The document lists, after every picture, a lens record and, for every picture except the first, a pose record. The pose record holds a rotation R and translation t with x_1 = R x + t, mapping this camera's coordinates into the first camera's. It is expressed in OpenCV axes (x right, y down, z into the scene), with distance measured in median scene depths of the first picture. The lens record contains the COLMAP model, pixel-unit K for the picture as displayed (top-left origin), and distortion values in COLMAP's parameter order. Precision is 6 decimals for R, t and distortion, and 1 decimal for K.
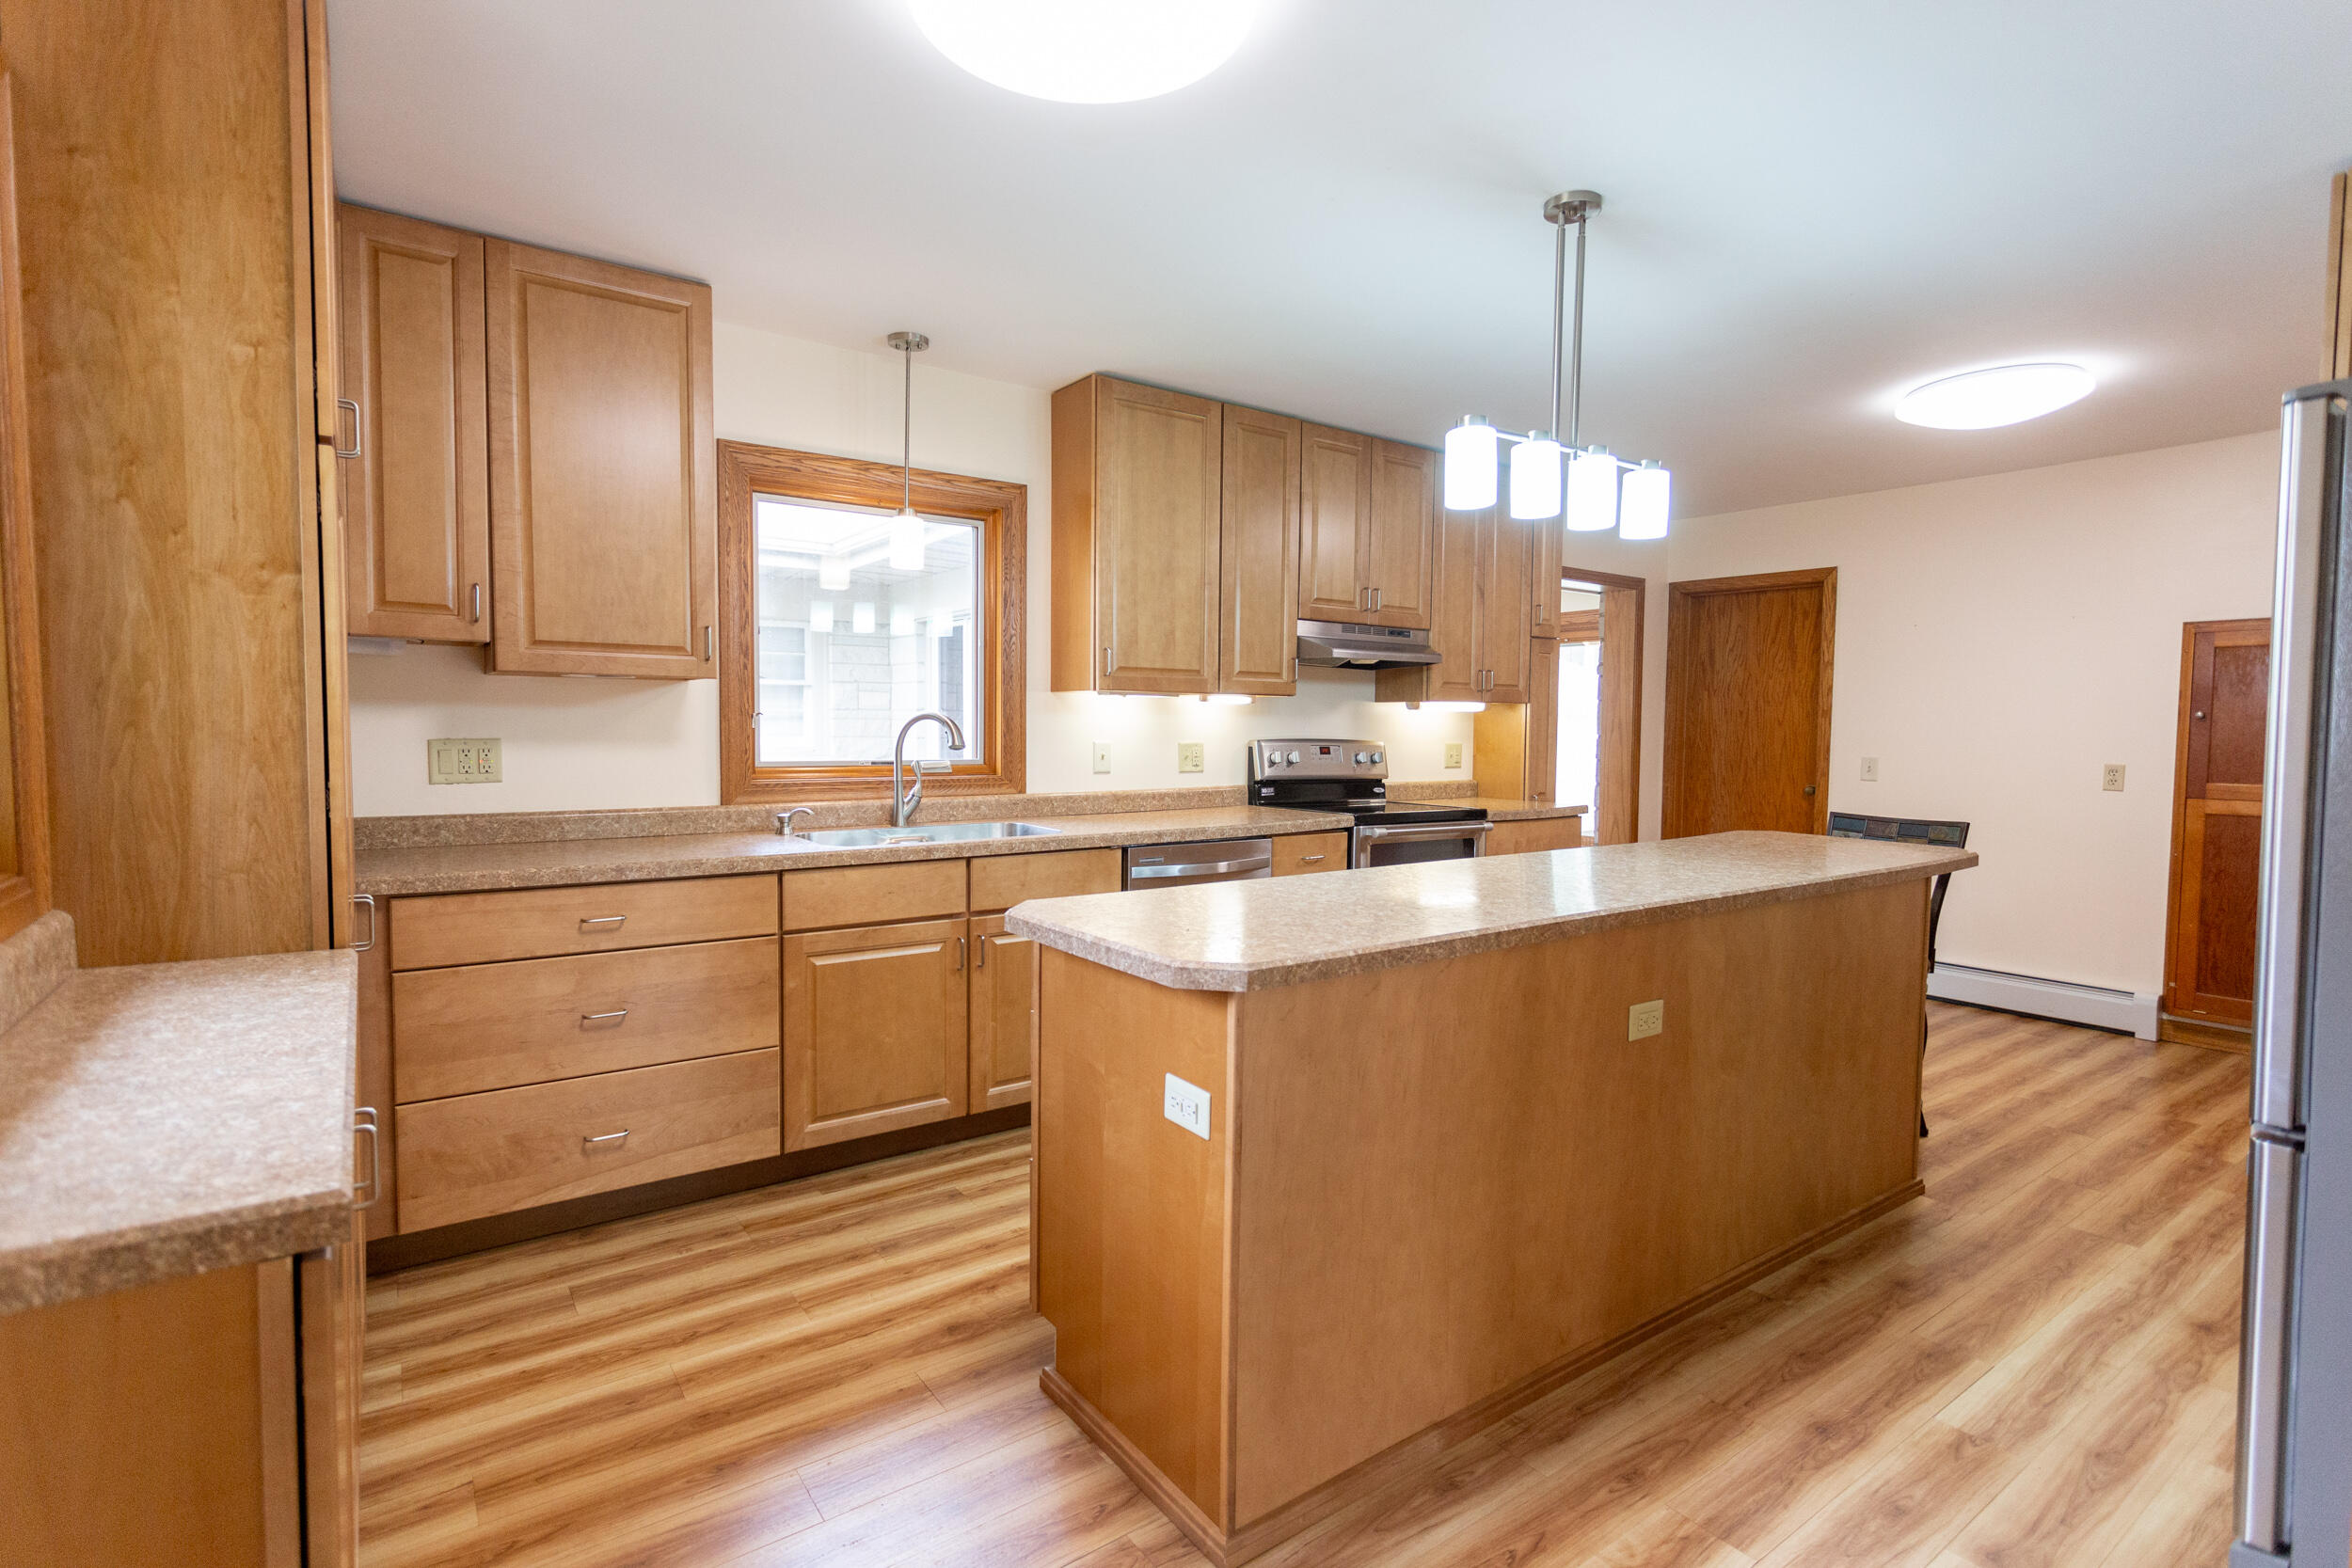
lens RADIAL K [[1111.1, 0, 1176.0], [0, 1111.1, 784.0], [0, 0, 1]] dist [0.001622, 0.000624]
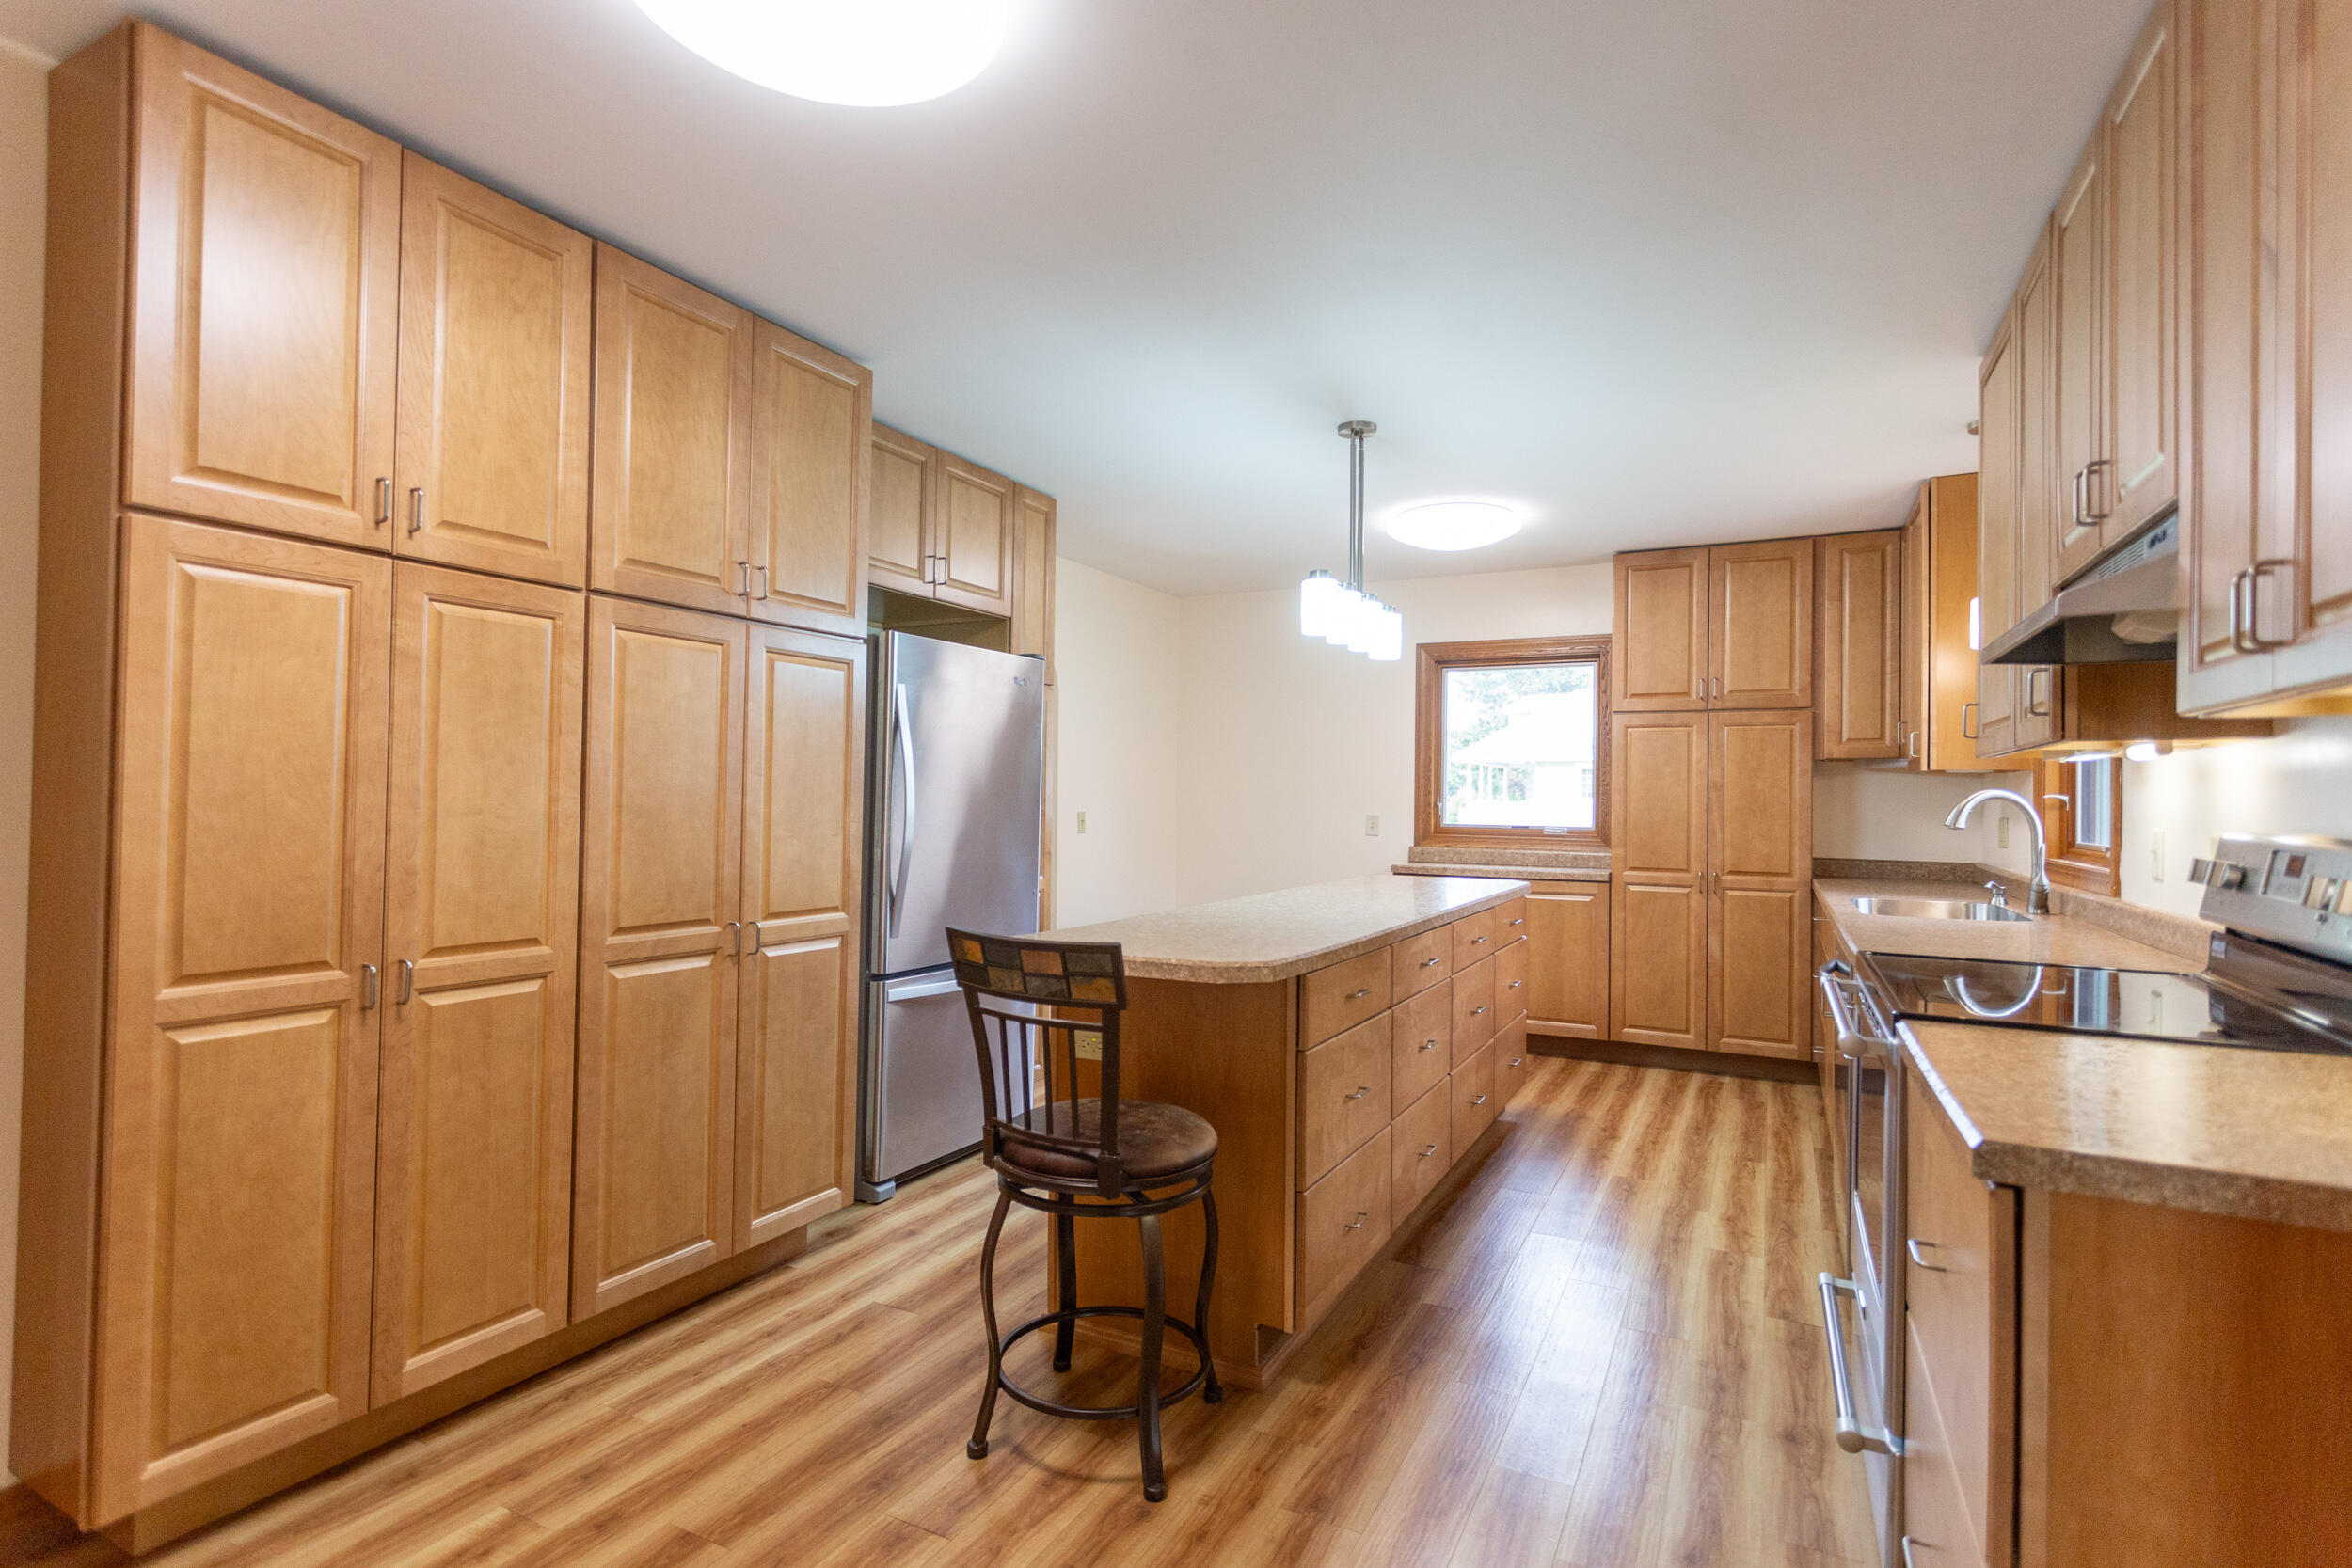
lens RADIAL K [[1111.1, 0, 1176.0], [0, 1111.1, 784.0], [0, 0, 1]] dist [0.001622, 0.000624]
pose [[-0.895656, -0.023860, -0.444107, 1.038555], [-0.043669, 0.998453, 0.034427, -0.091842], [0.442598, 0.050229, -0.895312, 1.924043]]
